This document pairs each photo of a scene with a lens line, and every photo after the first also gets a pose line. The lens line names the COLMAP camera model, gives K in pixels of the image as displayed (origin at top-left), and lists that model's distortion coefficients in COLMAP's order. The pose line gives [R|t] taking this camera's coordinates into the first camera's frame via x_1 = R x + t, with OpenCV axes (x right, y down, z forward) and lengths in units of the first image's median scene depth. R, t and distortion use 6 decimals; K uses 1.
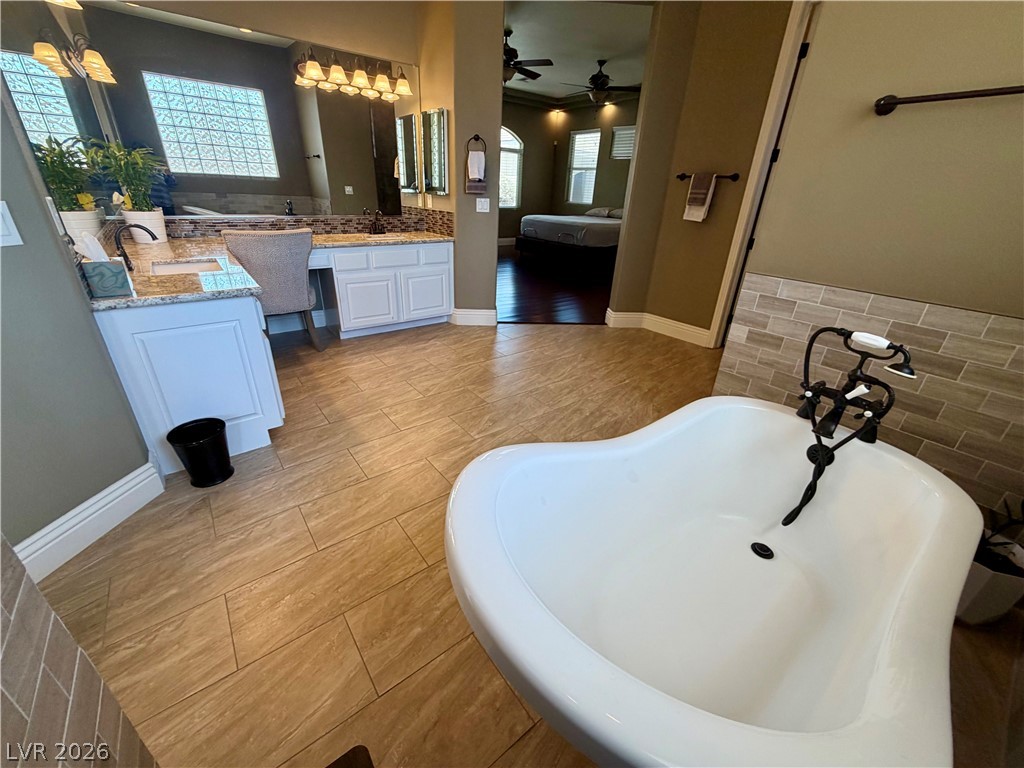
lens RADIAL K [[409.0, 0, 506.9], [0, 409.0, 382.8], [0, 0, 1]] dist [0.000219, -0.000021]
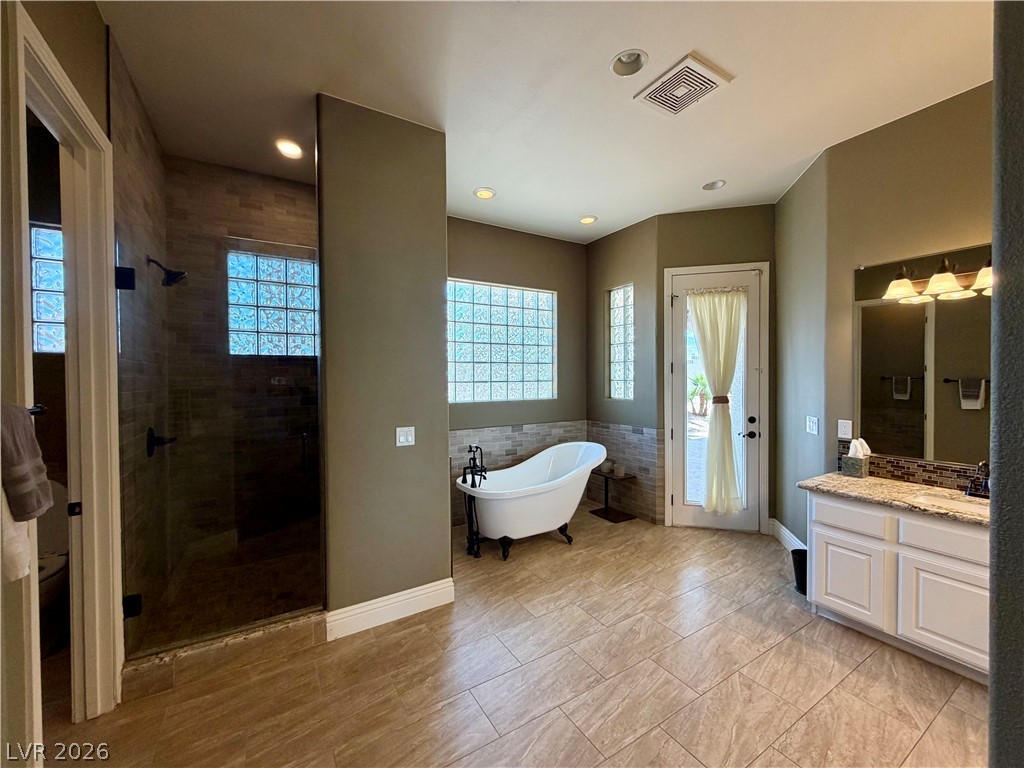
lens RADIAL K [[409.0, 0, 507.8], [0, 409.0, 383.5], [0, 0, 1]] dist [0.000219, -0.000021]
pose [[-0.993587, -0.034318, 0.107737, 0.134938], [0.017814, 0.893416, 0.448876, -0.660541], [-0.111658, 0.447917, -0.887076, 1.232639]]
